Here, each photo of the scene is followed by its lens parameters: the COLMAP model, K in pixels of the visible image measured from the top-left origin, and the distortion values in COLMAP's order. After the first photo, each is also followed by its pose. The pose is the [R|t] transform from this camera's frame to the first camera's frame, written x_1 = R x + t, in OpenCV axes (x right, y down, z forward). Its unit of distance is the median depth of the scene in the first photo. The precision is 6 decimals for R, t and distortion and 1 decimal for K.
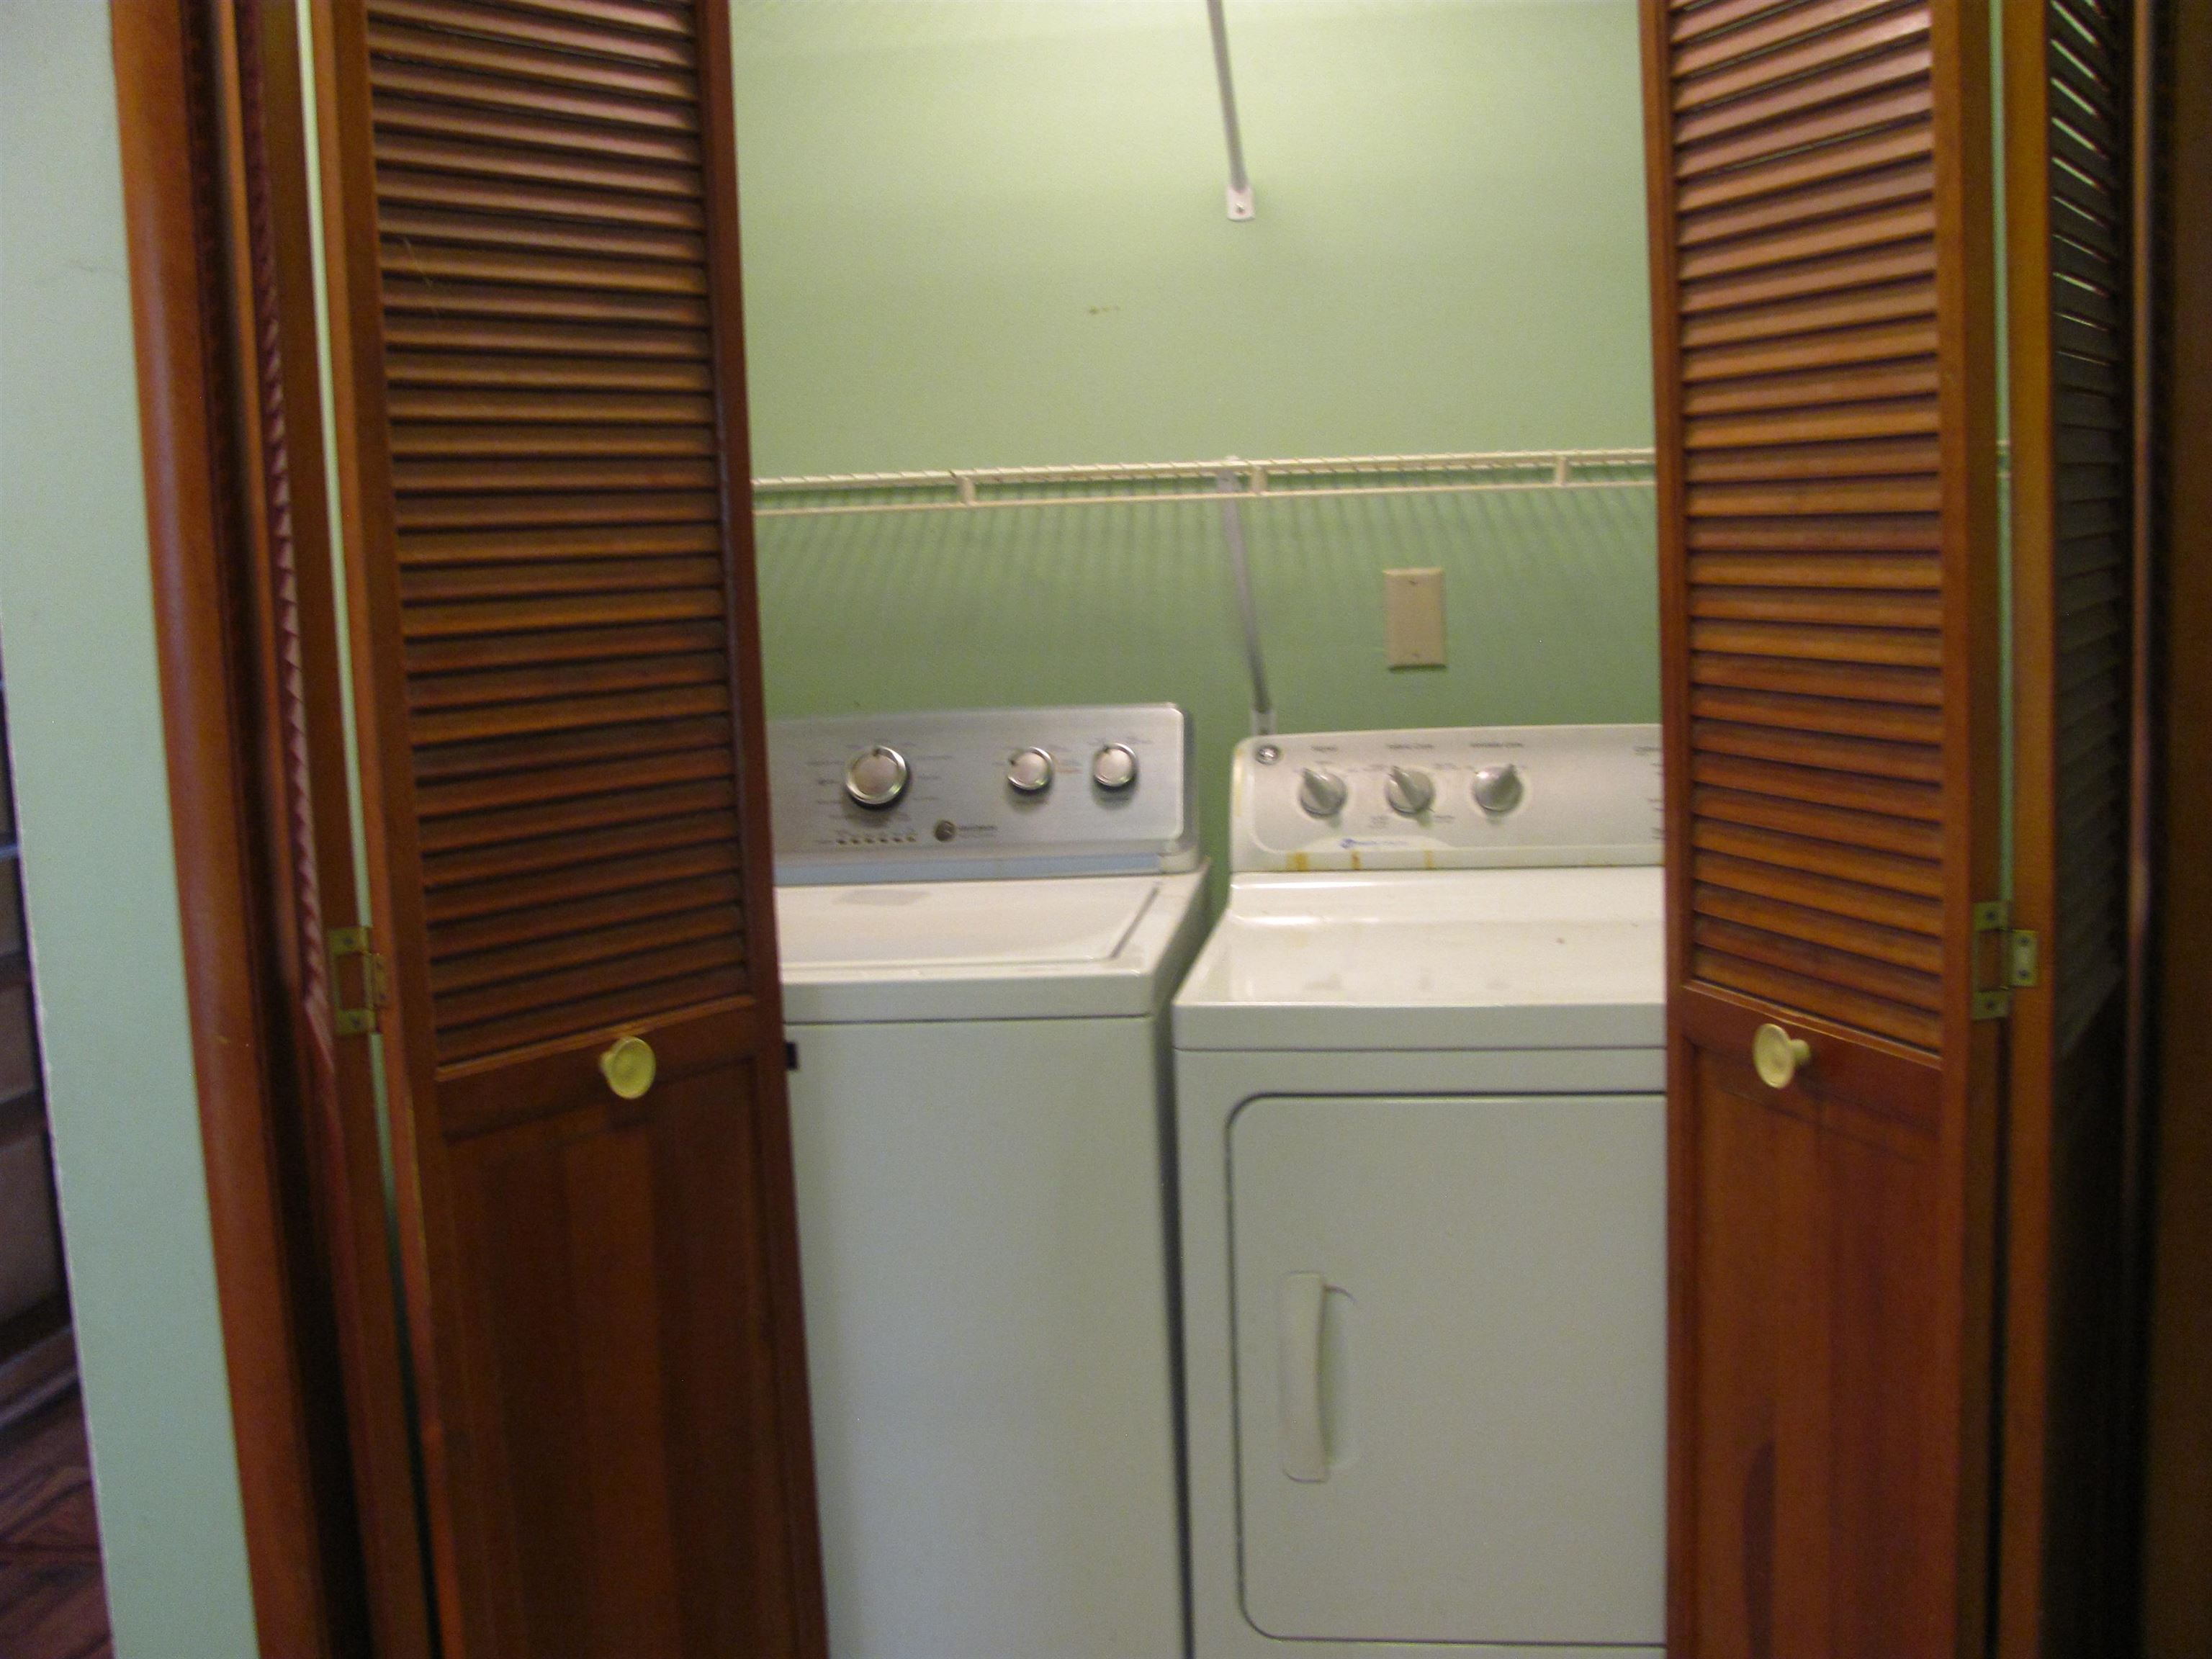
lens RADIAL K [[2310.8, 0, 1114.3], [0, 2310.8, 801.0], [0, 0, 1]] dist [-0.211733, 0.265761]
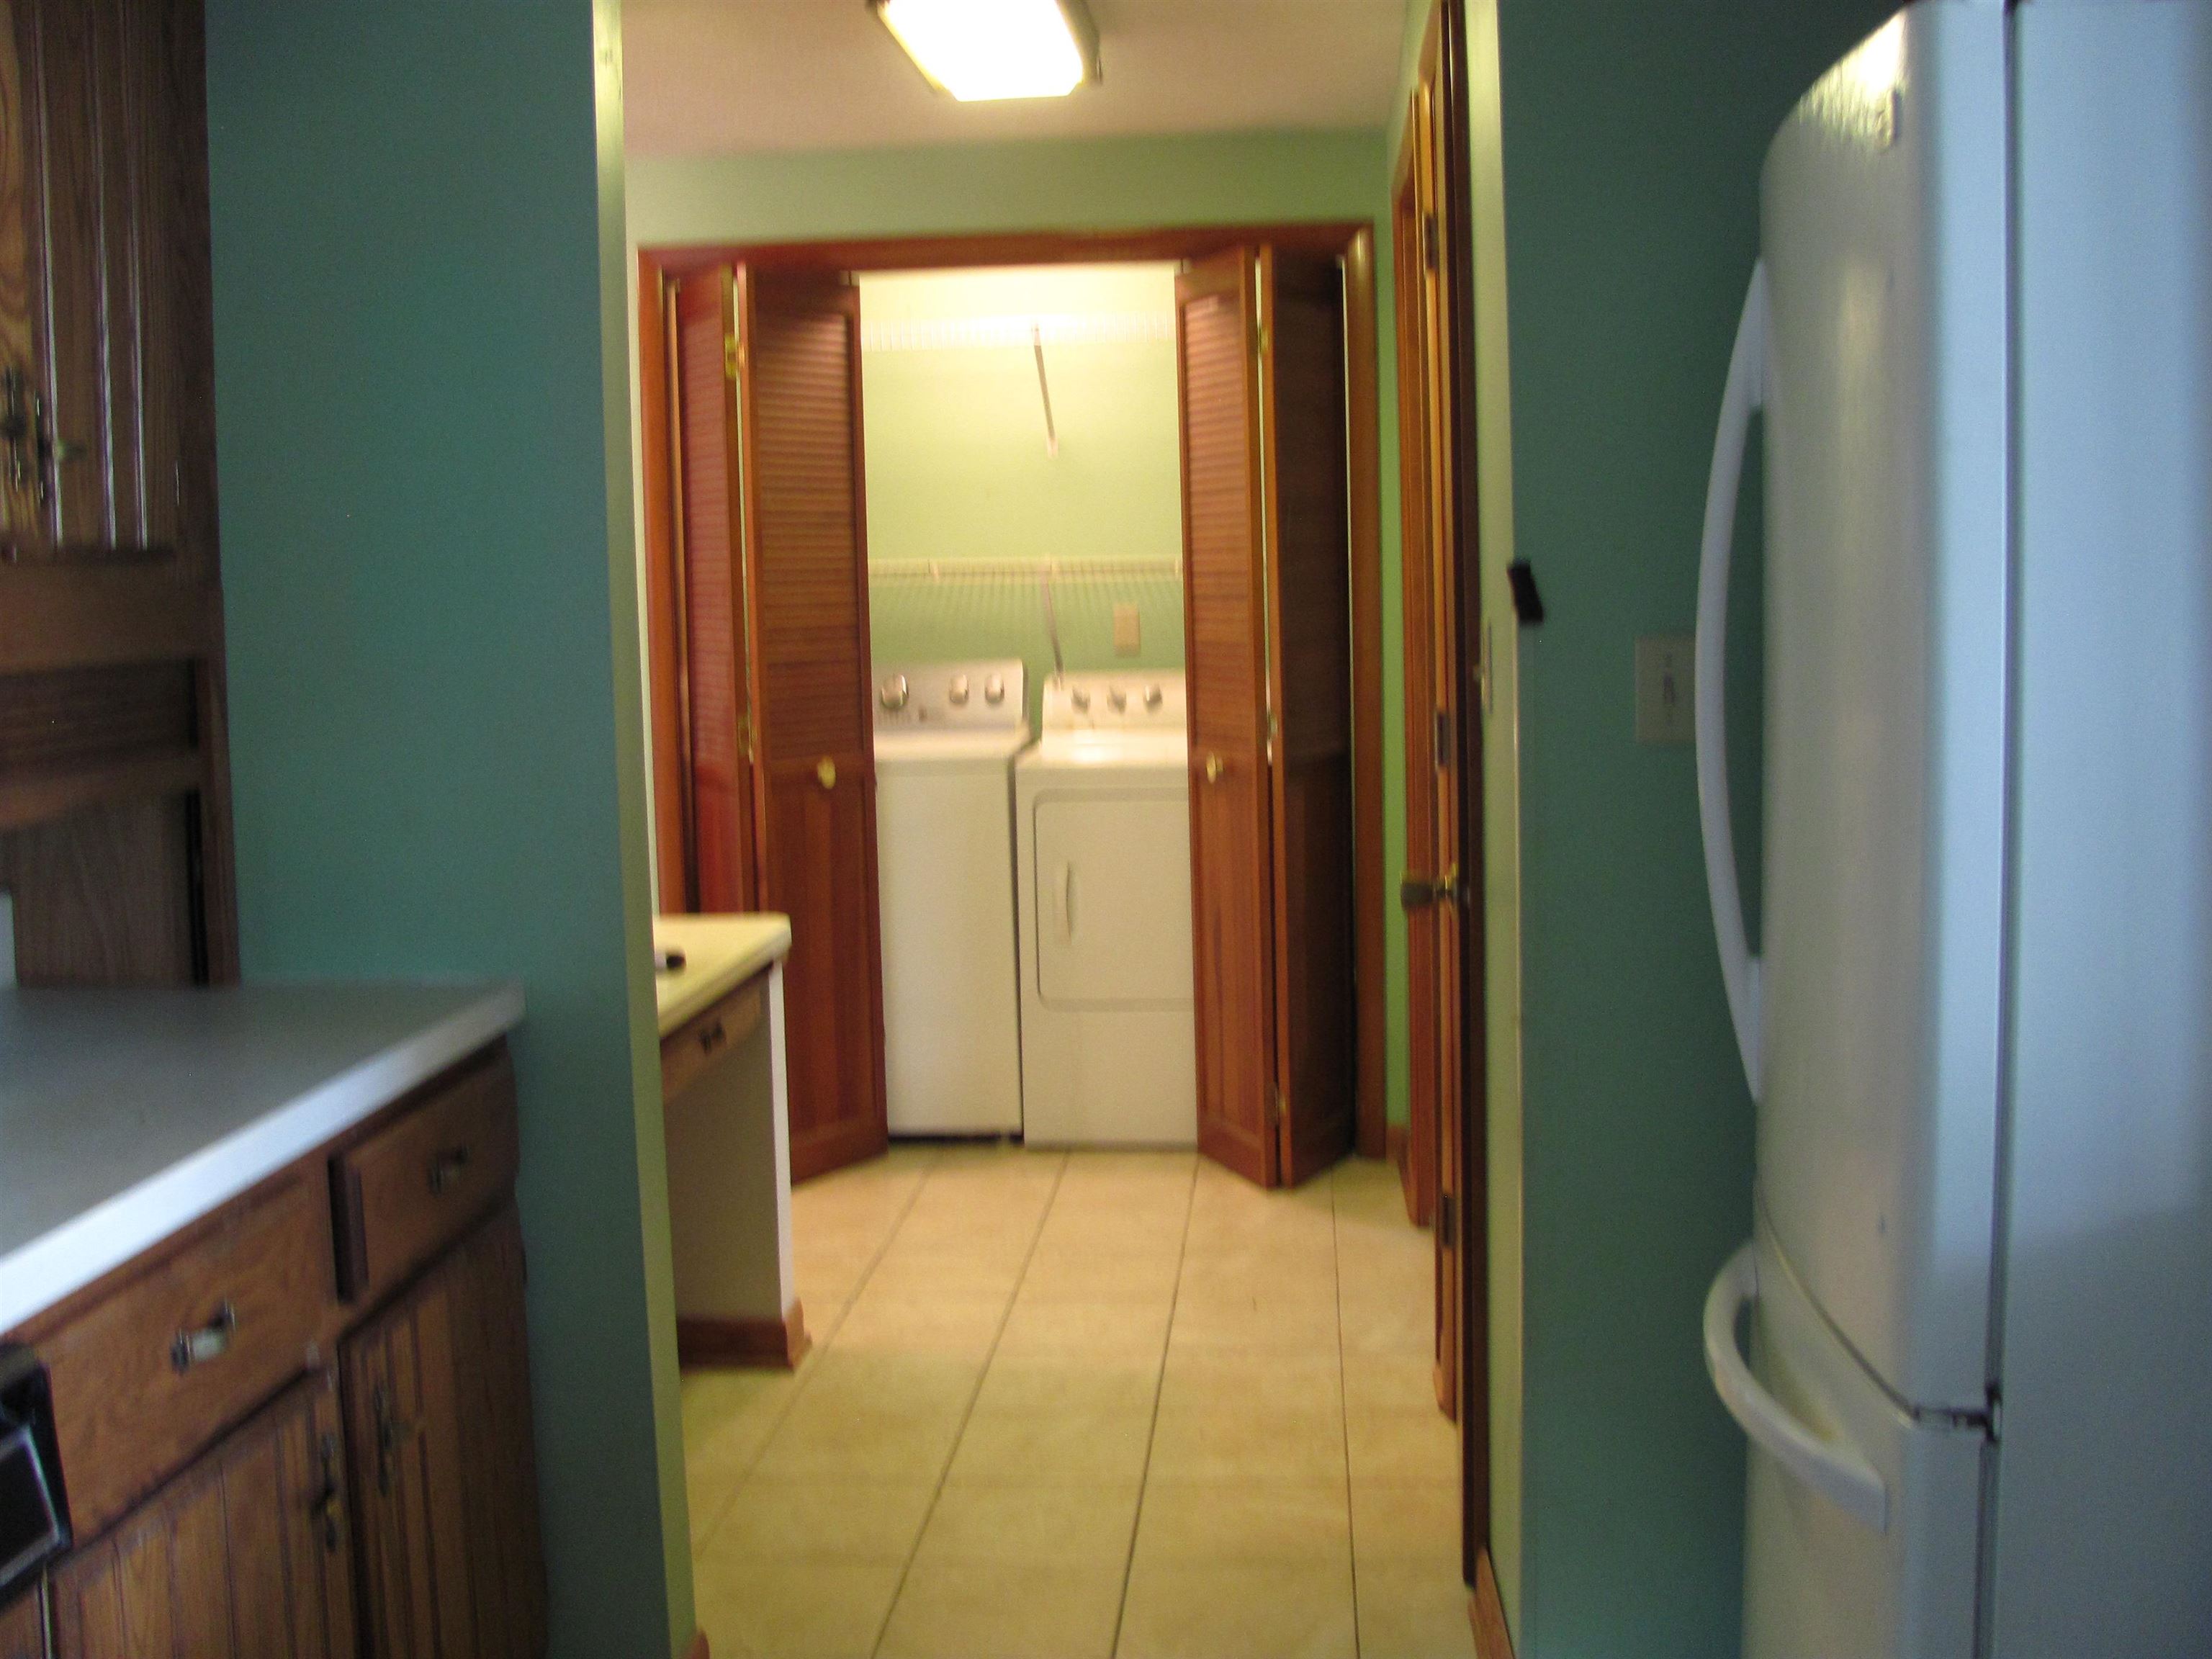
lens RADIAL K [[2310.8, 0, 1114.3], [0, 2310.8, 801.0], [0, 0, 1]] dist [-0.211733, 0.265761]
pose [[0.998574, 0.010361, 0.052375, -0.000062], [-0.009390, 0.999780, -0.018770, 0.175221], [-0.052557, 0.018252, 0.998451, -1.683767]]
